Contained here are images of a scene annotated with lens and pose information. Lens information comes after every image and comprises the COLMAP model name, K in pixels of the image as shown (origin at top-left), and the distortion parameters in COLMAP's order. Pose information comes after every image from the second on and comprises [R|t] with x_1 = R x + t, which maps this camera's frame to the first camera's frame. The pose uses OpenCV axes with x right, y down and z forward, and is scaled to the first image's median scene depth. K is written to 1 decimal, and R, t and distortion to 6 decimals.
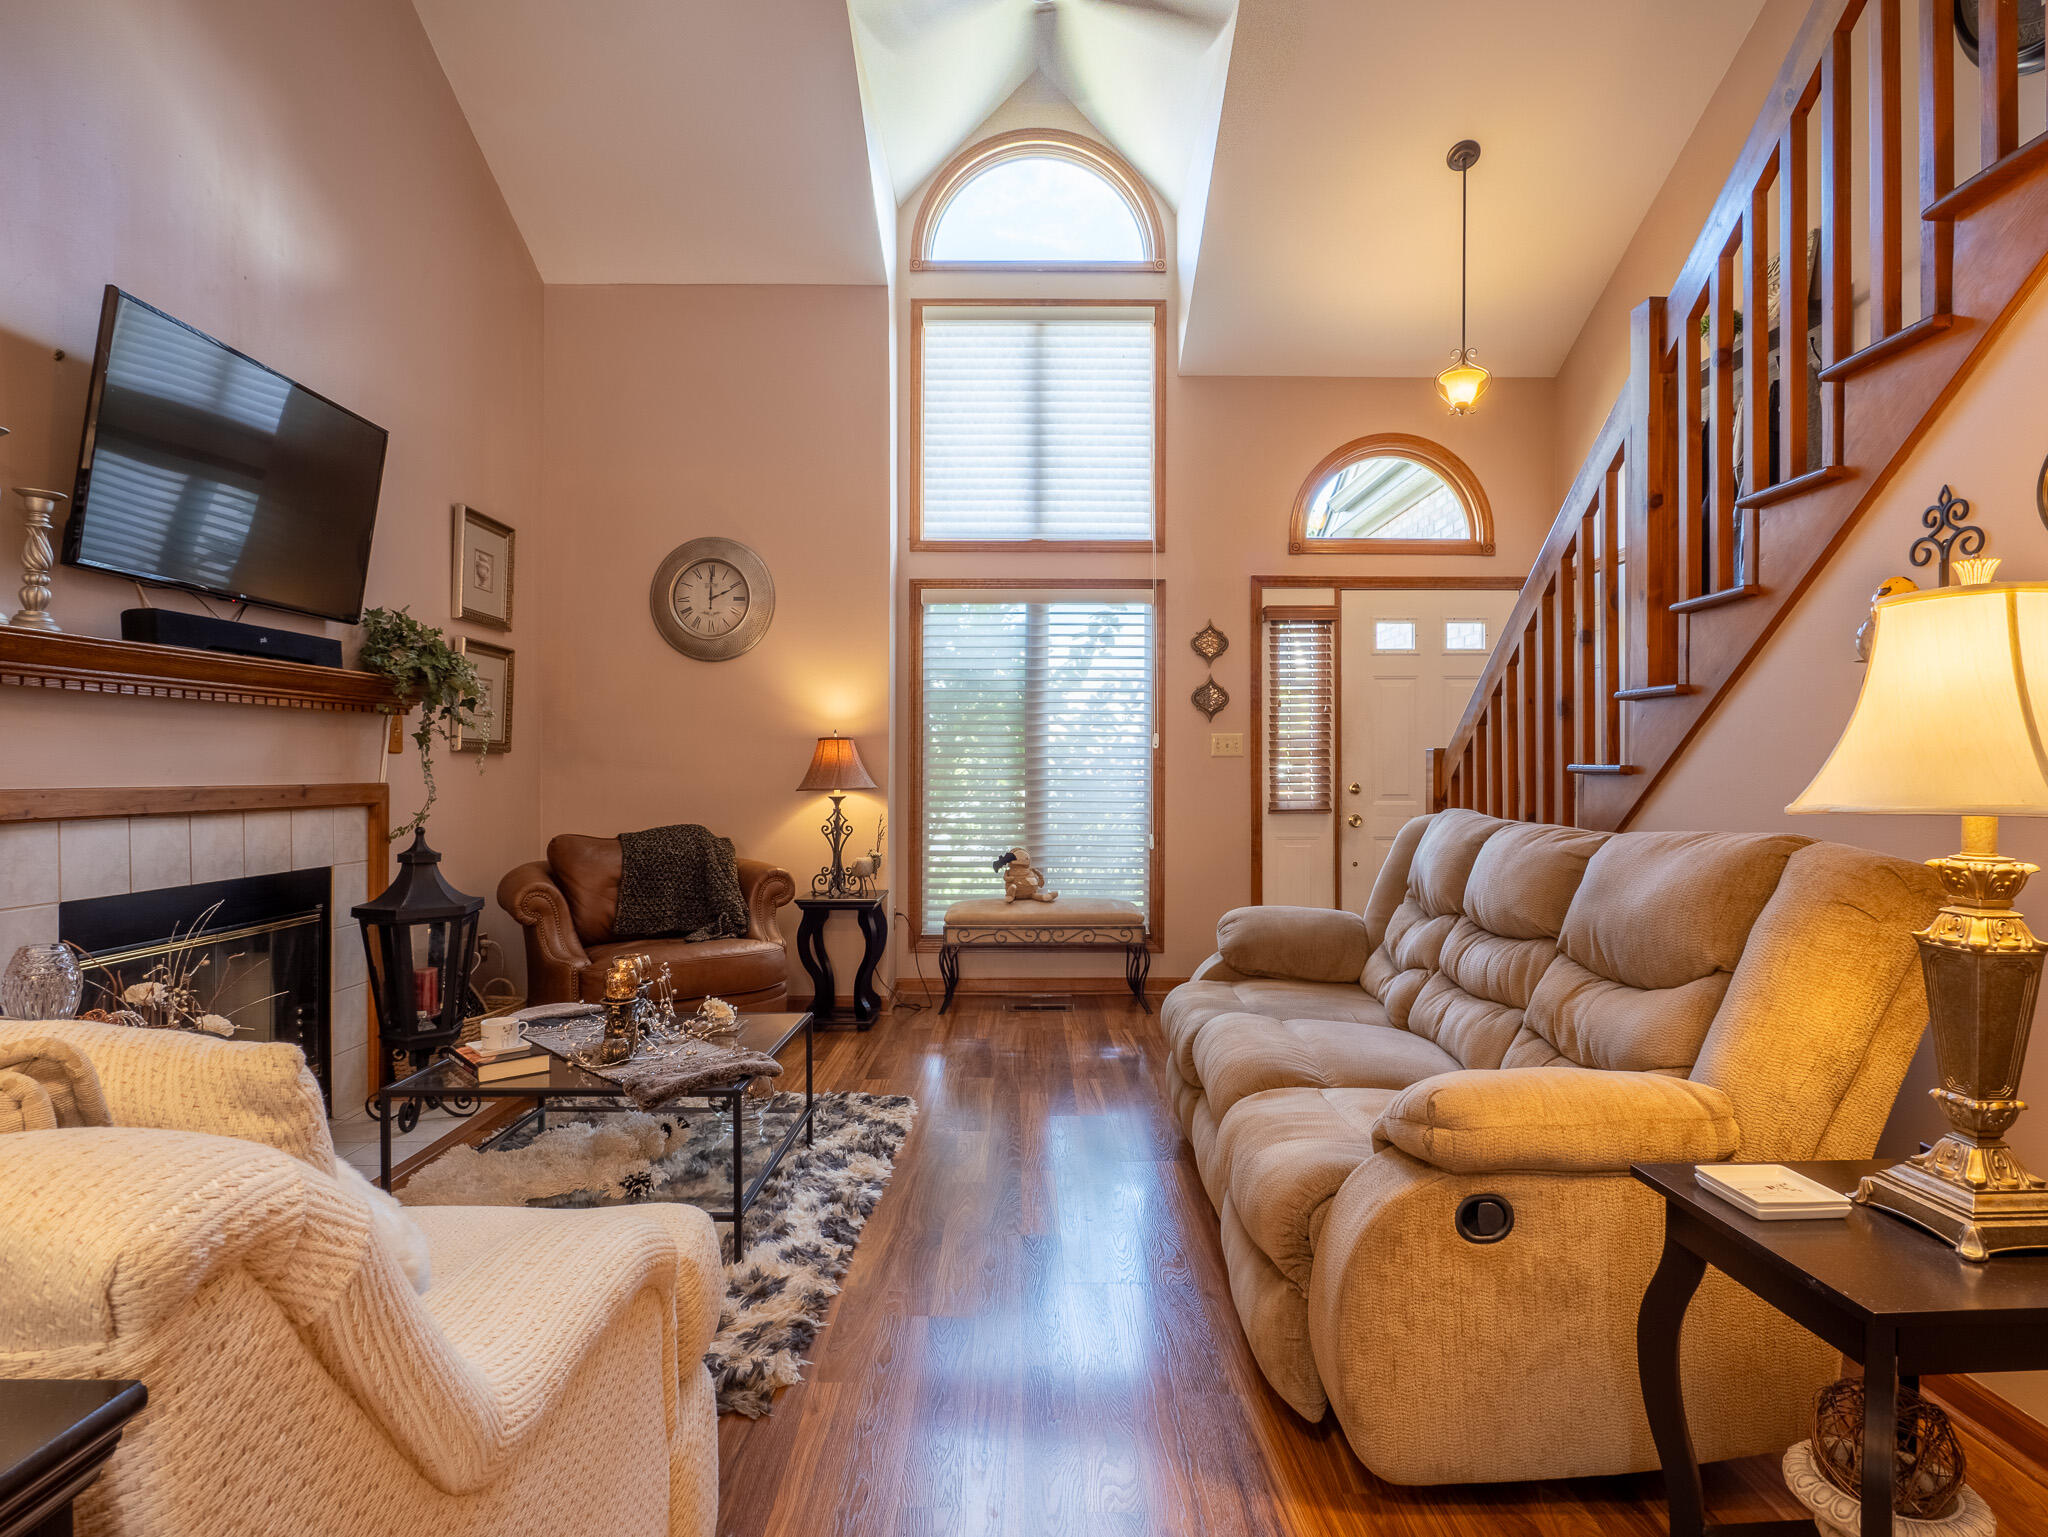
lens RADIAL K [[1119.6, 0, 1025.8], [0, 1119.6, 772.2], [0, 0, 1]] dist [-0.009250, 0.000272]
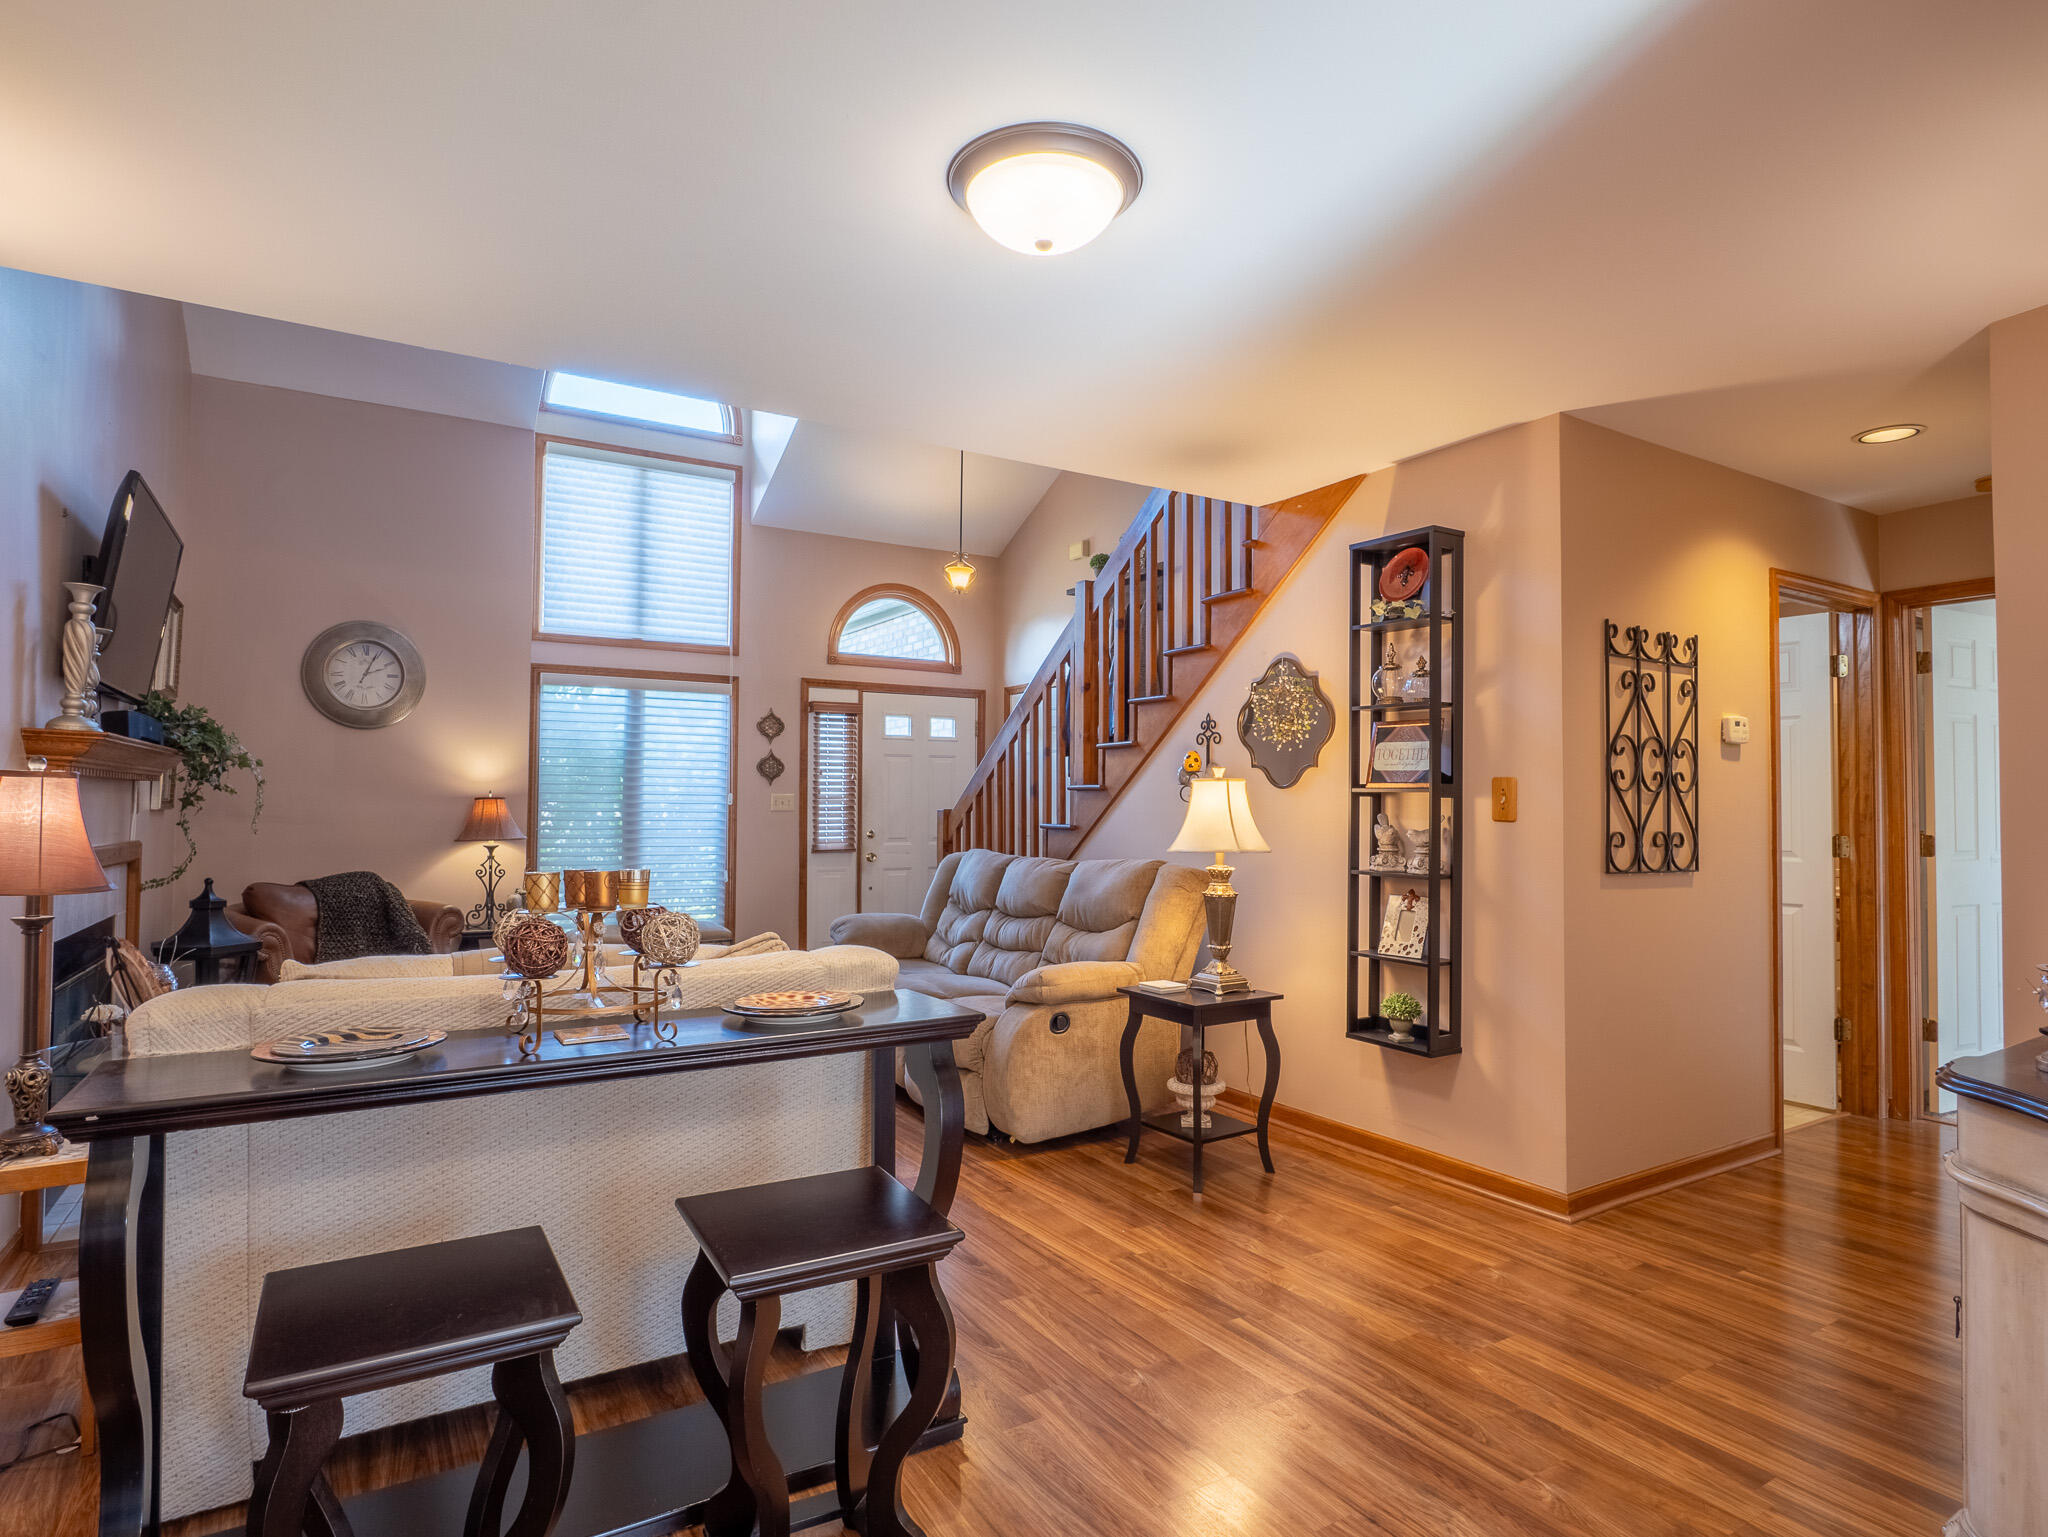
lens RADIAL K [[1119.6, 0, 1025.8], [0, 1119.6, 772.2], [0, 0, 1]] dist [-0.009250, 0.000272]
pose [[0.857901, 0.019097, 0.513460, -0.295058], [-0.002560, 0.999456, -0.032895, -0.019455], [-0.513809, 0.026906, 0.857483, -0.341356]]
